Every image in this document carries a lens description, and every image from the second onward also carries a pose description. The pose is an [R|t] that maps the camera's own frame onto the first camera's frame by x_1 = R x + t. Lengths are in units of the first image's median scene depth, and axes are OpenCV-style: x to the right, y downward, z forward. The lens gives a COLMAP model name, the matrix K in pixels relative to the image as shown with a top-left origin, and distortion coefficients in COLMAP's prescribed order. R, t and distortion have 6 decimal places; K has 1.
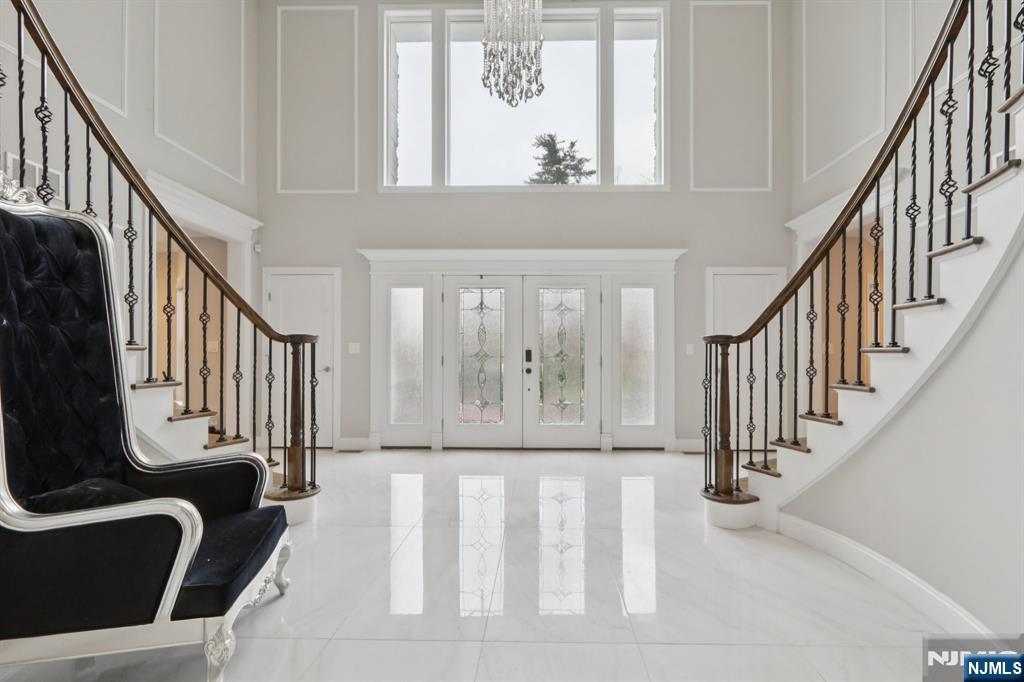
lens RADIAL K [[455.4, 0, 525.6], [0, 455.4, 353.2], [0, 0, 1]] dist [0.001208, 0.000202]
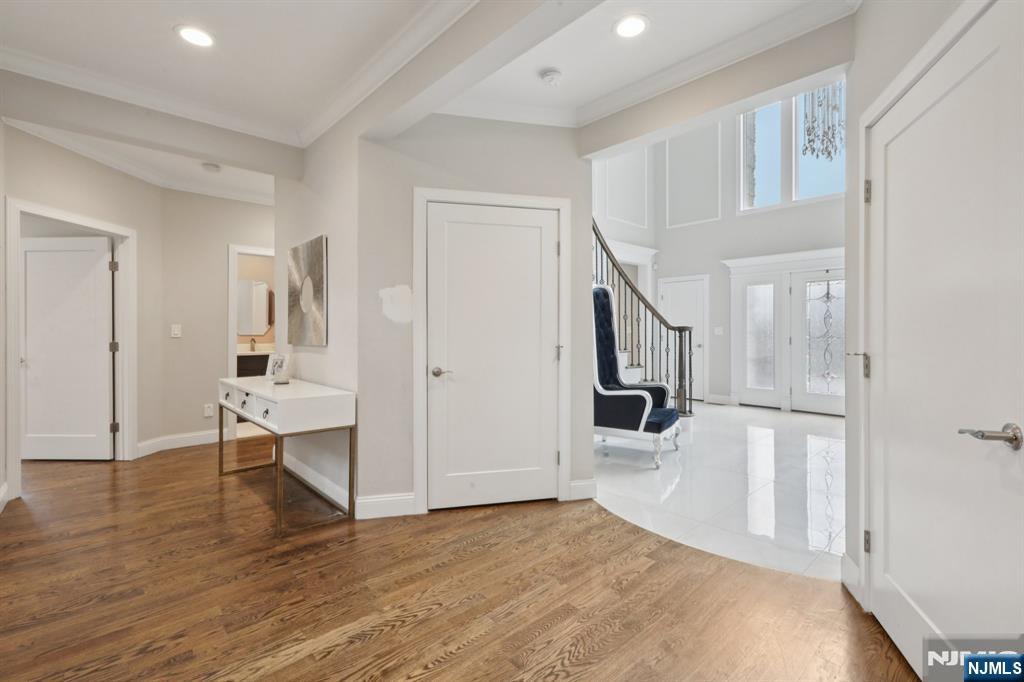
lens RADIAL K [[451.9, 0, 509.9], [0, 451.9, 326.6], [0, 0, 1]] dist [-0.000032, 0.000230]
pose [[0.685378, -0.004767, -0.728172, 0.199735], [0.003190, 0.999989, -0.003544, -0.021570], [0.728180, 0.000106, 0.685385, -0.428650]]
